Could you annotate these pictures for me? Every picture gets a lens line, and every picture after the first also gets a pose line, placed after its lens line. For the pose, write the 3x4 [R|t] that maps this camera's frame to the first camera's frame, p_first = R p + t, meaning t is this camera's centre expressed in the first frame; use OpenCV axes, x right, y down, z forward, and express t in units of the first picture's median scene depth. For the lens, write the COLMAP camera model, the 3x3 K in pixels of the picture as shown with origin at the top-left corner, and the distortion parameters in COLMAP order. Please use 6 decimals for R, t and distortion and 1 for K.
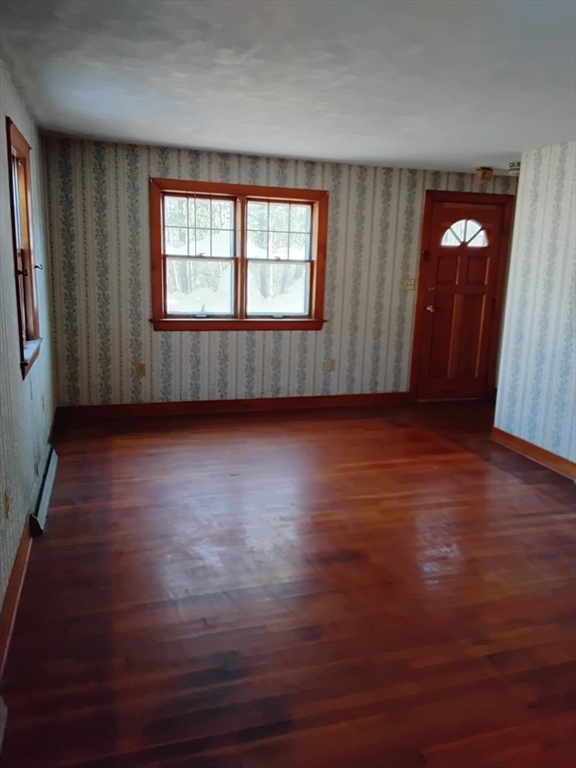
lens RADIAL K [[600.6, 0, 299.1], [0, 600.6, 381.9], [0, 0, 1]] dist [0.122234, -0.186240]
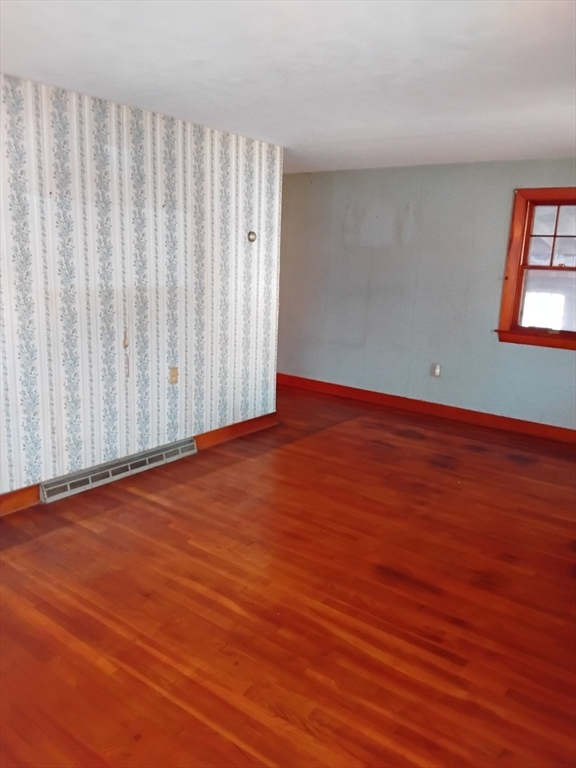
lens RADIAL K [[600.6, 0, 299.1], [0, 600.6, 381.9], [0, 0, 1]] dist [0.122234, -0.186240]
pose [[-0.582323, -0.218276, 0.783106, -0.459244], [0.116996, 0.930752, 0.346428, -0.296004], [-0.804495, 0.293354, -0.516461, 1.360511]]
